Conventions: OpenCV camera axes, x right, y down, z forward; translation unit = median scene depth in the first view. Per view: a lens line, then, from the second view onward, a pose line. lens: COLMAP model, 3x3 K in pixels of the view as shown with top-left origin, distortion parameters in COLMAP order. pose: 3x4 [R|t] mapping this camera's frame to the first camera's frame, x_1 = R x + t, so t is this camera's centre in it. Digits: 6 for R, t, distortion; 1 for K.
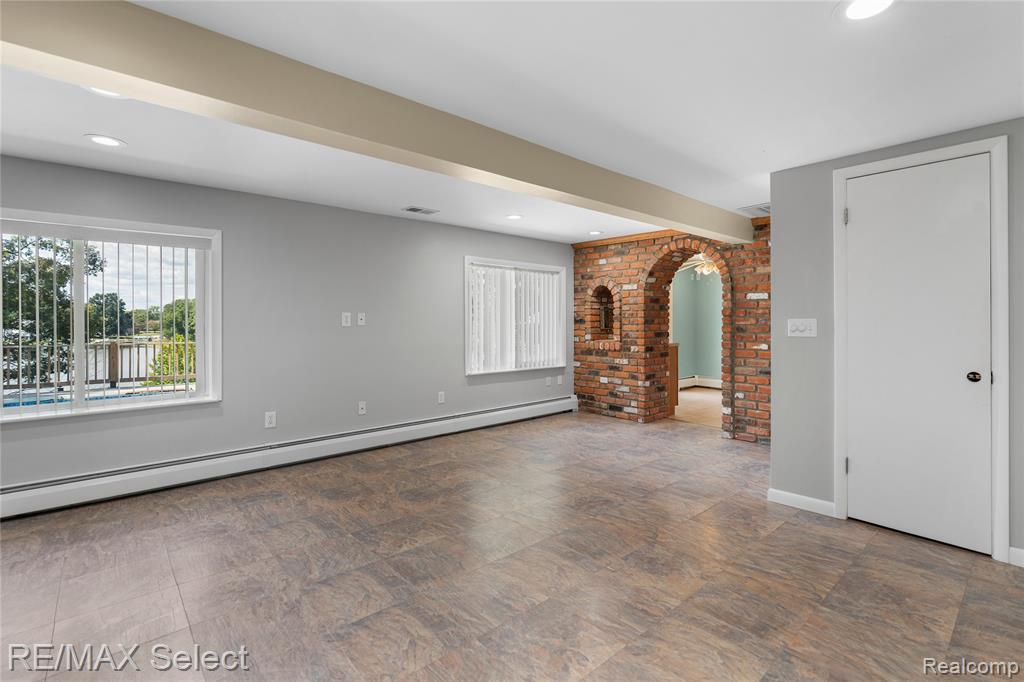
lens RADIAL K [[469.0, 0, 522.3], [0, 469.0, 324.0], [0, 0, 1]] dist [-0.008706, 0.000374]
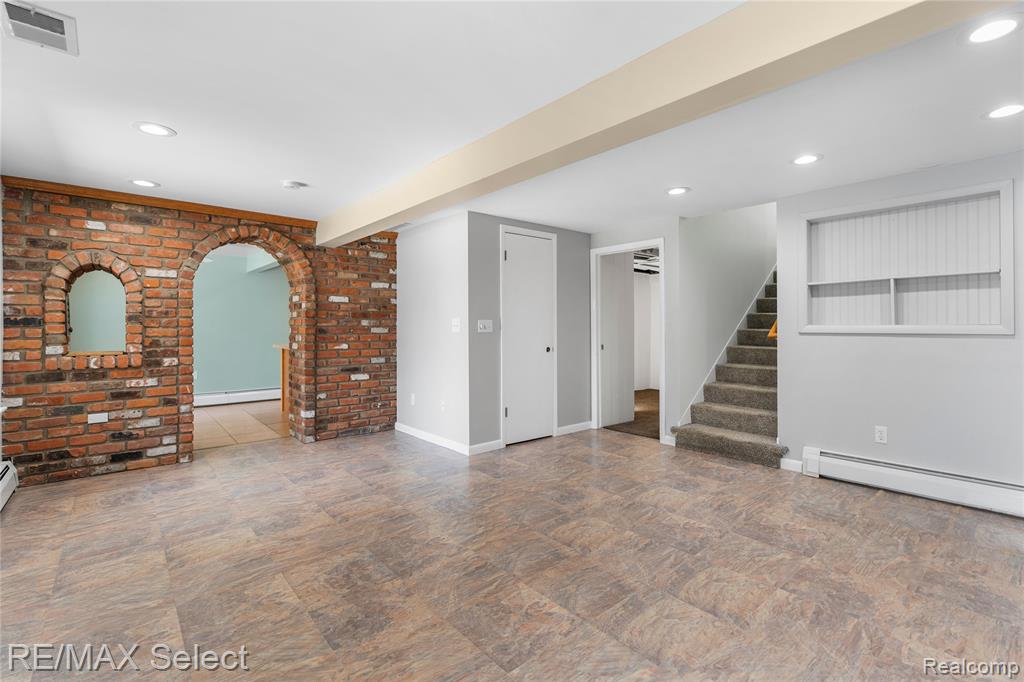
lens RADIAL K [[469.0, 0, 522.3], [0, 469.0, 324.0], [0, 0, 1]] dist [-0.008706, 0.000374]
pose [[0.021449, 0.005176, 0.999757, -0.453410], [0.010721, 0.999928, -0.005407, 0.005861], [-0.999712, 0.010834, 0.021392, 0.456995]]
